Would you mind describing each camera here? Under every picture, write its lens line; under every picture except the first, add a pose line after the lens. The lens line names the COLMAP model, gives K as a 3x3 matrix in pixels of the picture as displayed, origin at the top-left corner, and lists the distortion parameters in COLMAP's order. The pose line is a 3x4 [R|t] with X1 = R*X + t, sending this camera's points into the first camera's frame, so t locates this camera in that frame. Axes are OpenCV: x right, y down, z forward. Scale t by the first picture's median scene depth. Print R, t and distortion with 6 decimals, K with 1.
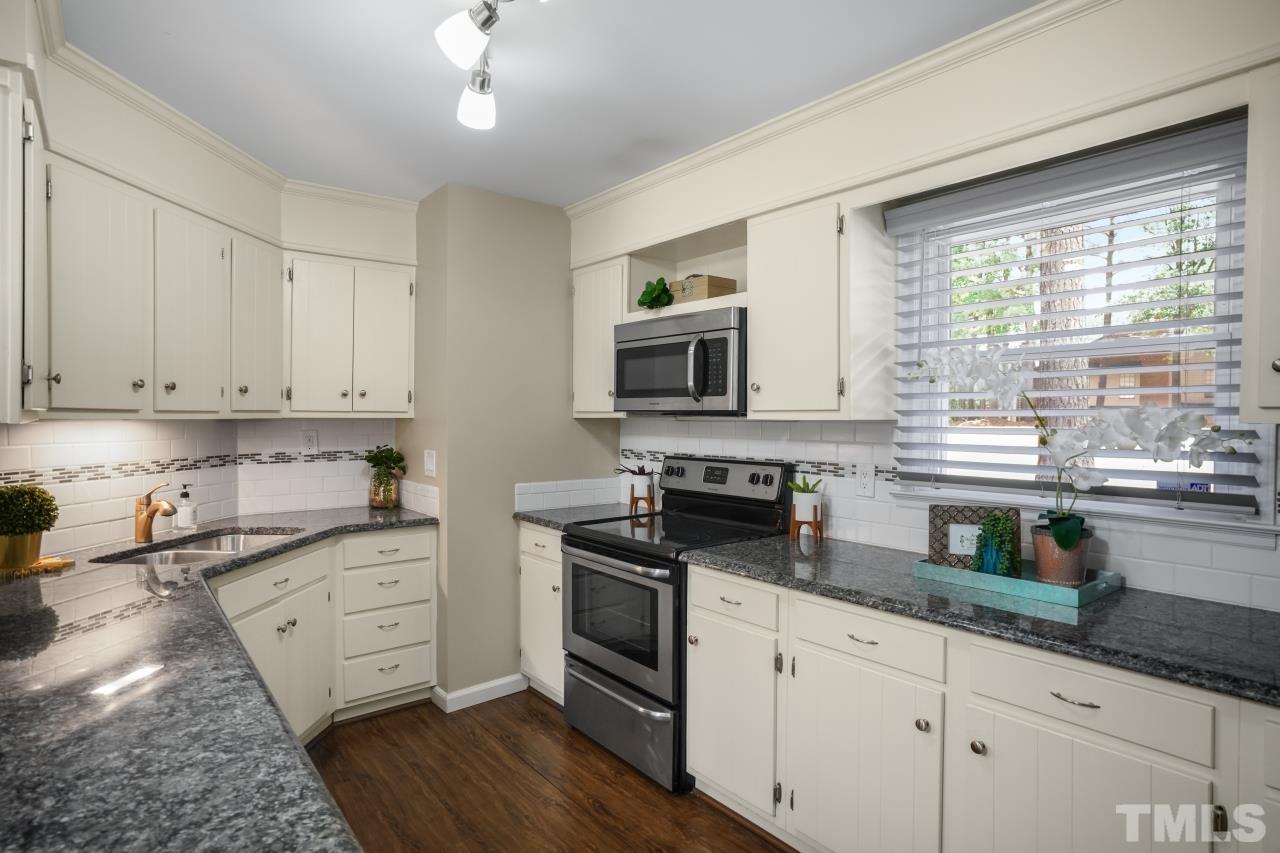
lens RADIAL K [[717.7, 0, 646.1], [0, 717.7, 427.1], [0, 0, 1]] dist [-0.004398, 0.012827]
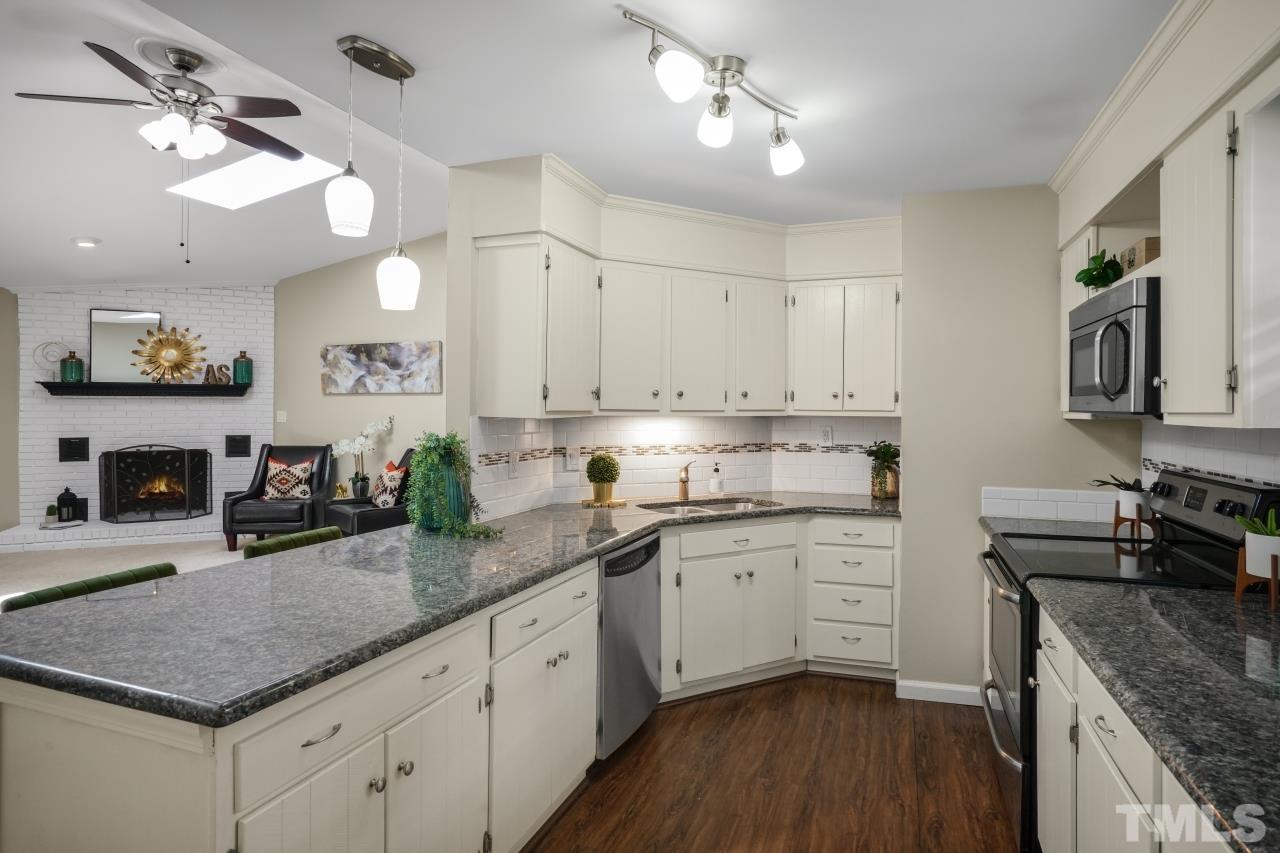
lens RADIAL K [[717.7, 0, 638.3], [0, 717.7, 407.6], [0, 0, 1]] dist [-0.004398, 0.012827]
pose [[0.527309, 0.000322, -0.849674, 0.464999], [-0.016025, 0.999826, -0.009566, -0.011601], [0.849523, 0.018660, 0.527222, 0.128692]]
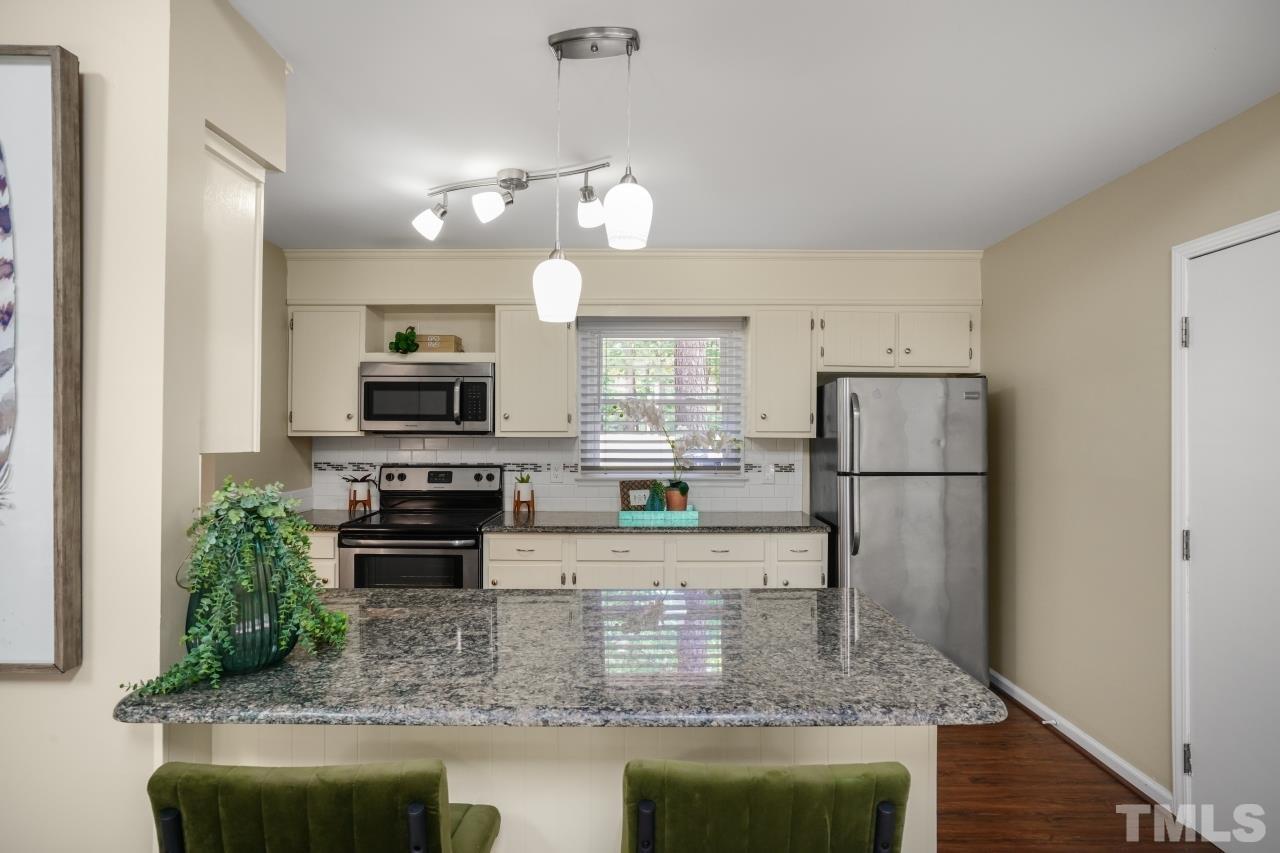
lens RADIAL K [[717.7, 0, 634.8], [0, 717.7, 424.8], [0, 0, 1]] dist [-0.004398, 0.012827]
pose [[0.614224, -0.001097, 0.789131, -0.823373], [0.011646, 0.999903, -0.007675, -0.020392], [-0.789046, 0.013904, 0.614177, -0.151672]]
